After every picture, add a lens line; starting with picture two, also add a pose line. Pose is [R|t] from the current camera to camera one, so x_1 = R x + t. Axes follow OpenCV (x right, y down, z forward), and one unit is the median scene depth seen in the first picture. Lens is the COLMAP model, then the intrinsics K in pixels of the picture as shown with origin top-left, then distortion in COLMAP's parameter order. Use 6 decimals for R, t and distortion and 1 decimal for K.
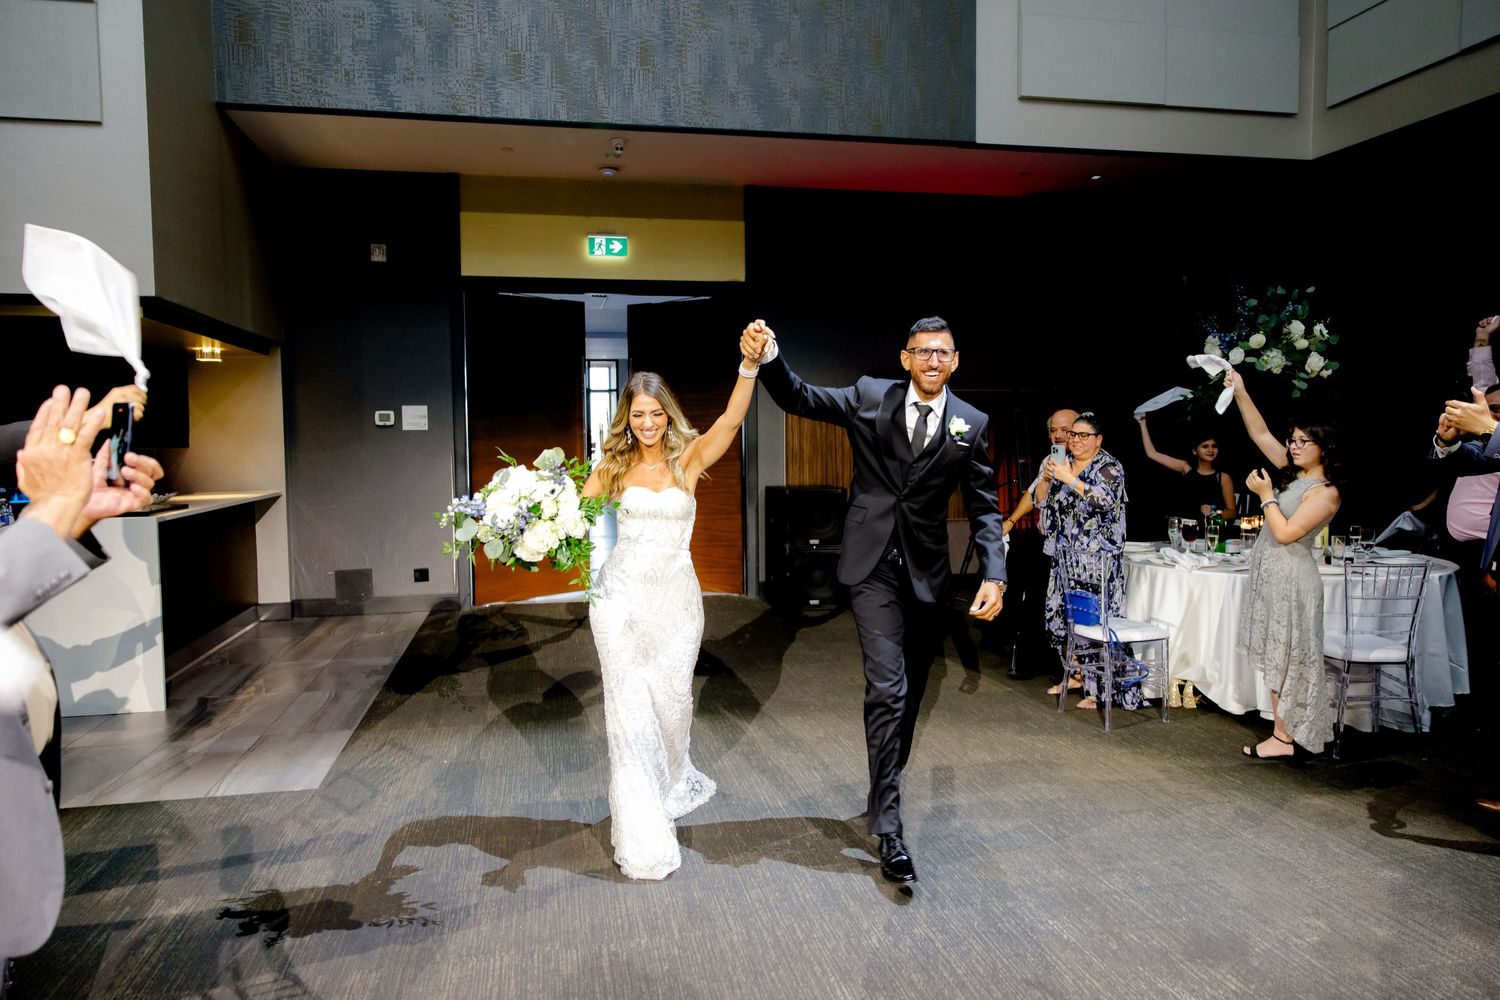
lens RADIAL K [[1048.1, 0, 745.6], [0, 1048.1, 498.1], [0, 0, 1]] dist [0.004259, 0.001219]
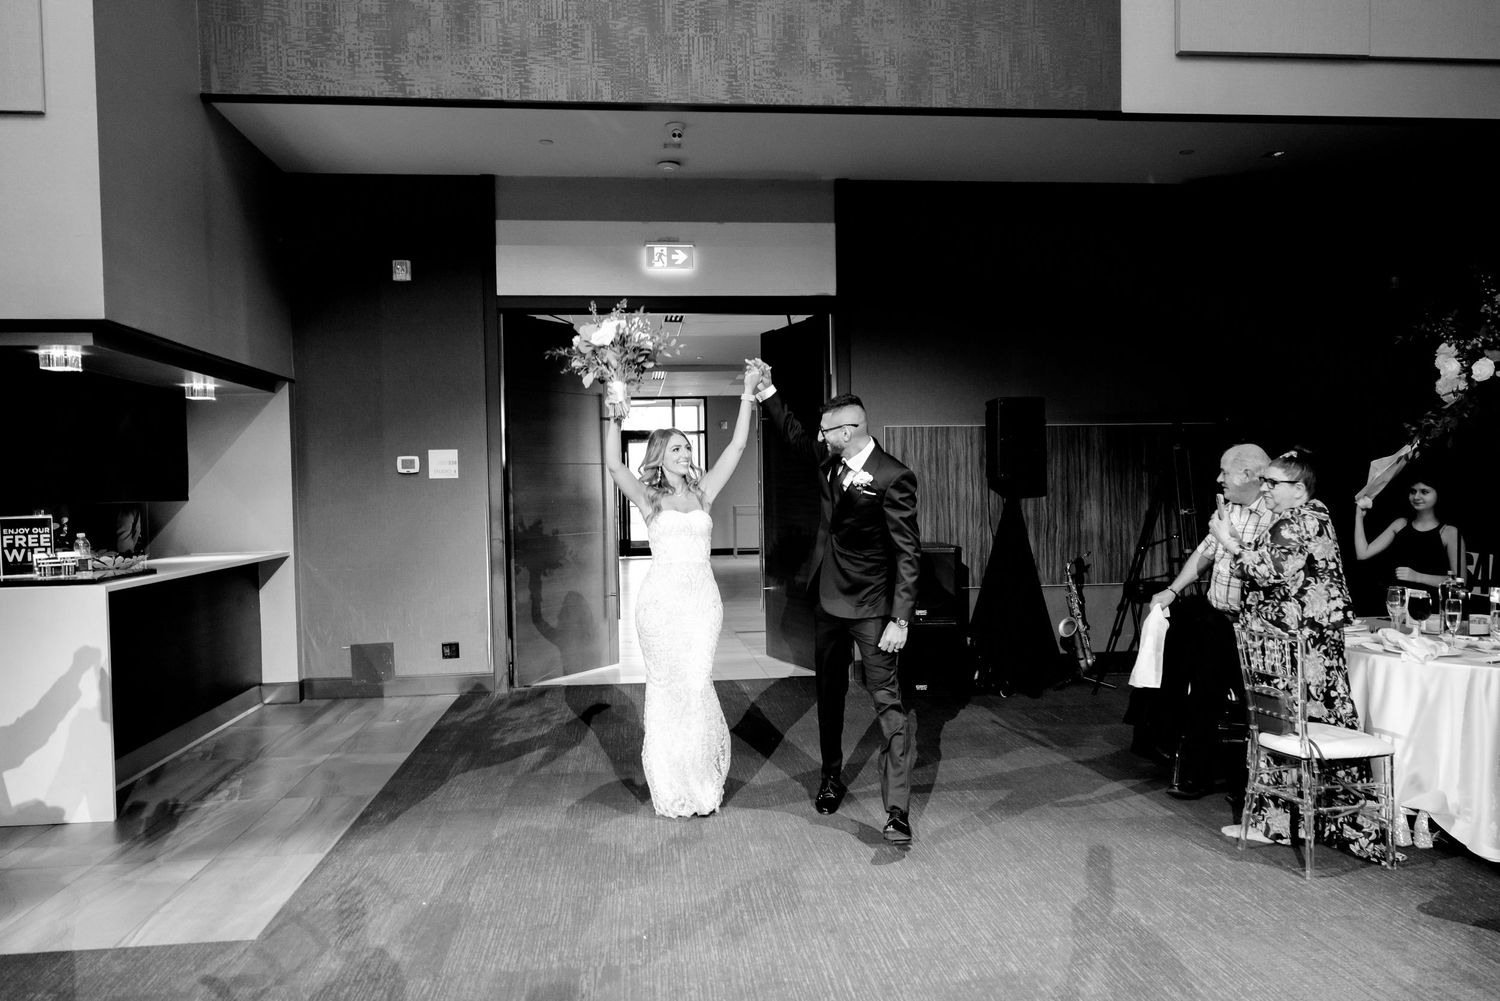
lens RADIAL K [[1167.1, 0, 752.0], [0, 1167.1, 530.6], [0, 0, 1]] dist [0.004829, 0.002381]
pose [[0.995358, -0.003374, -0.096183, 0.026725], [0.001562, 0.999820, -0.018902, -0.005574], [0.096229, 0.018664, 0.995184, 0.104606]]
